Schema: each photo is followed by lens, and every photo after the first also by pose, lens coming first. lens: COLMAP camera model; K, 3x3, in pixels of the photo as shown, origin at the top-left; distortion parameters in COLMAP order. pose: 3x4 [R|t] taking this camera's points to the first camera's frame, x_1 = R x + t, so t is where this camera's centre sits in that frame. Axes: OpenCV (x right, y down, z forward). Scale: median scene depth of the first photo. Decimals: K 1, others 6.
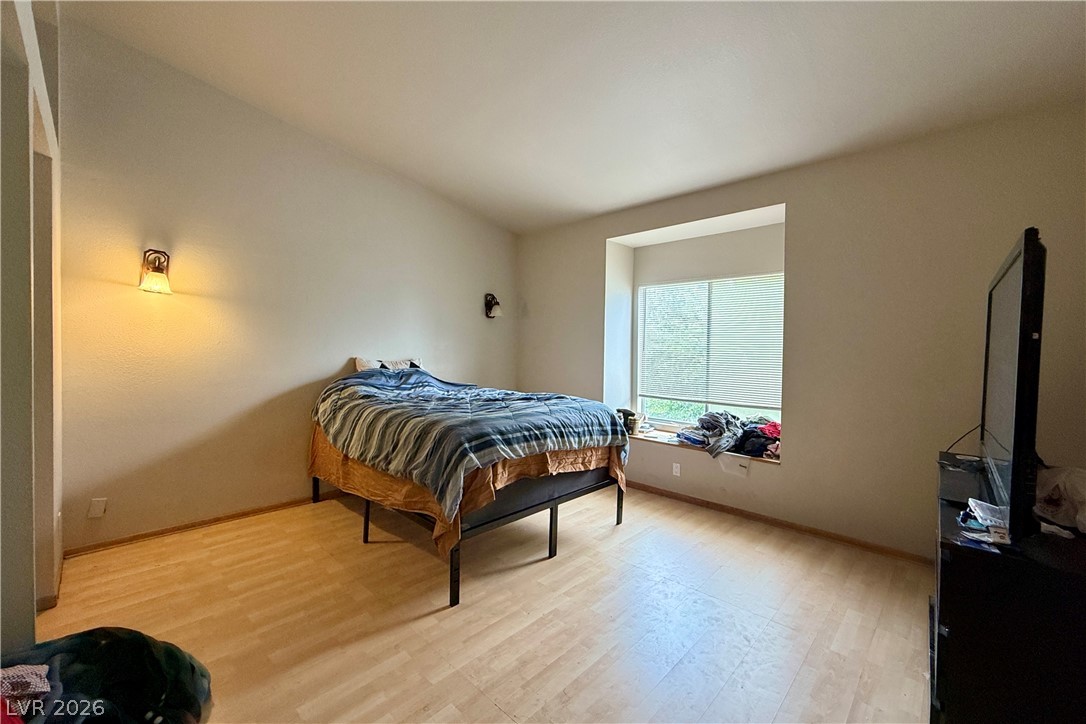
lens RADIAL K [[436.3, 0, 540.0], [0, 436.3, 356.6], [0, 0, 1]] dist [0.002541, 0.000194]
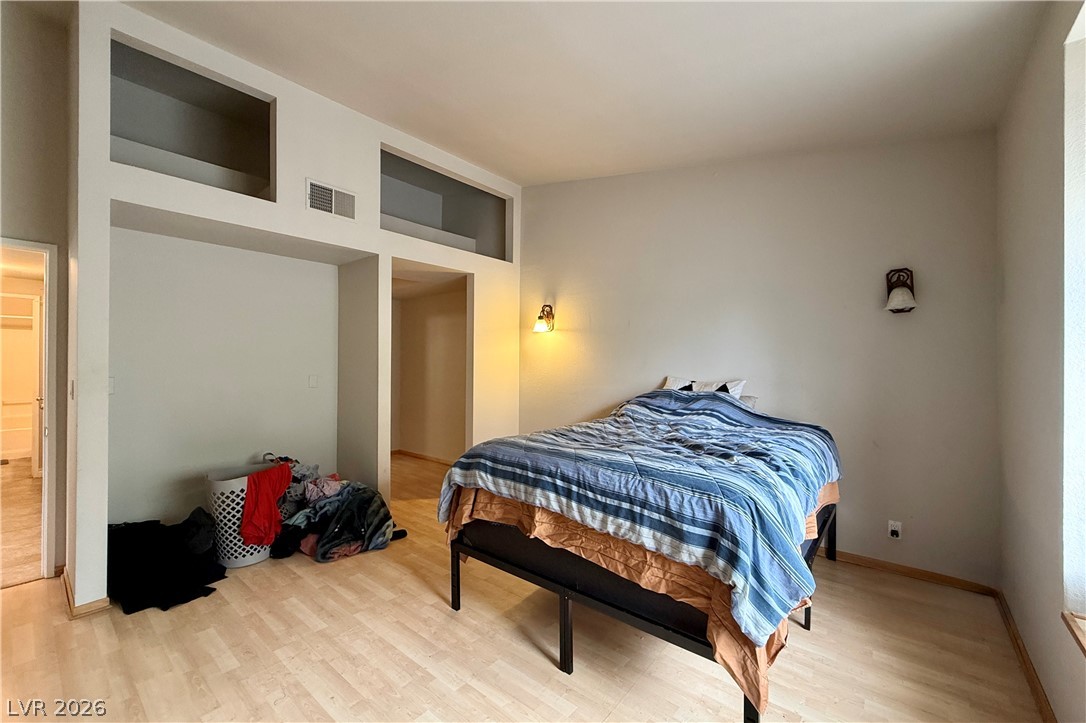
lens RADIAL K [[436.3, 0, 540.0], [0, 436.3, 356.1], [0, 0, 1]] dist [0.002541, 0.000194]
pose [[0.079552, -0.027857, -0.996441, 0.682067], [-0.022325, 0.999309, -0.029719, -0.012074], [0.996581, 0.024610, 0.078875, 0.848565]]
